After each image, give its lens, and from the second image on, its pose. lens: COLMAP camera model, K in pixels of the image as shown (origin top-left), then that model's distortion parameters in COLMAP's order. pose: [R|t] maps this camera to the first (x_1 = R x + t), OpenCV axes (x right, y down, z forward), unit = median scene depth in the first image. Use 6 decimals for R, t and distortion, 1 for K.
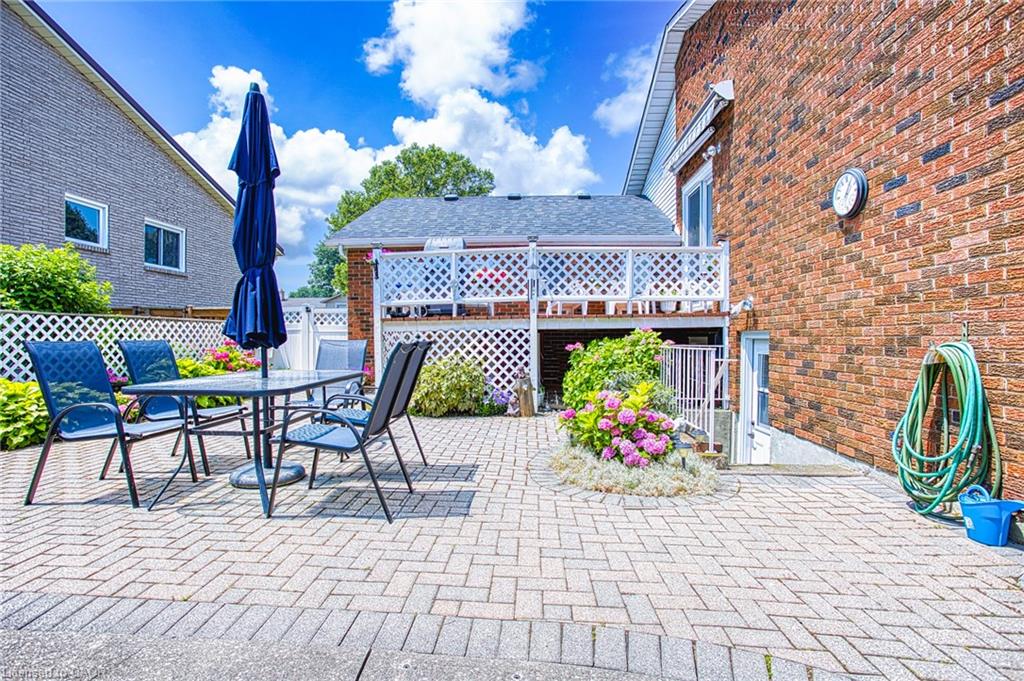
lens RADIAL K [[489.1, 0, 503.6], [0, 489.1, 344.4], [0, 0, 1]] dist [-0.023558, 0.001044]
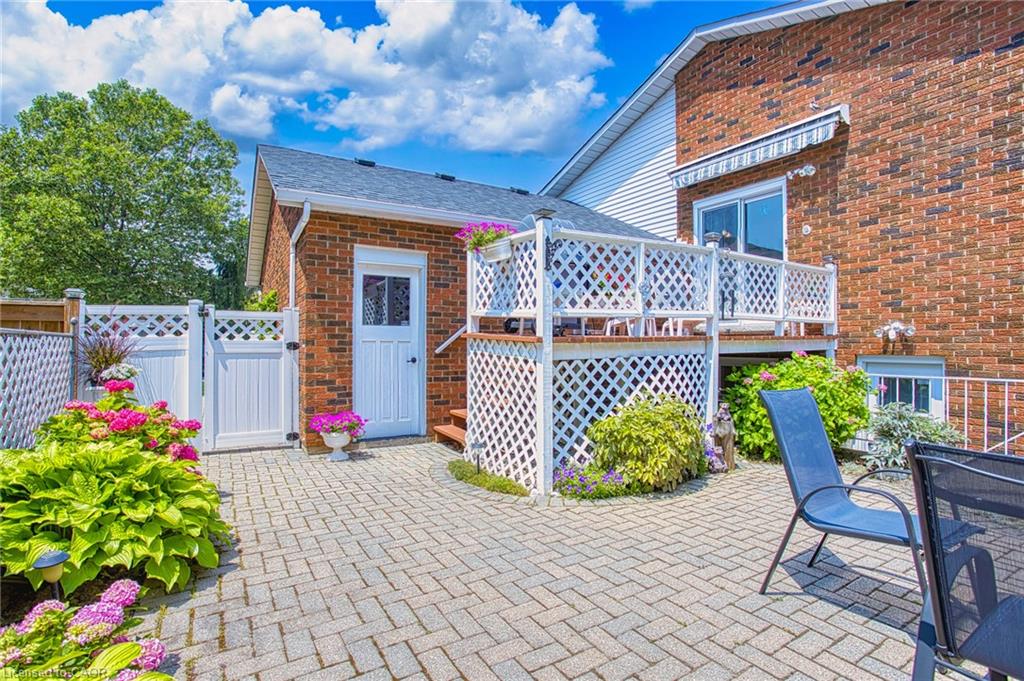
lens RADIAL K [[489.1, 0, 512.0], [0, 489.1, 338.1], [0, 0, 1]] dist [-0.023558, 0.001044]
pose [[0.820427, 0.008300, 0.571691, -0.566655], [0.007728, 0.999642, -0.025604, -0.034521], [-0.571699, 0.025425, 0.820069, 0.487110]]
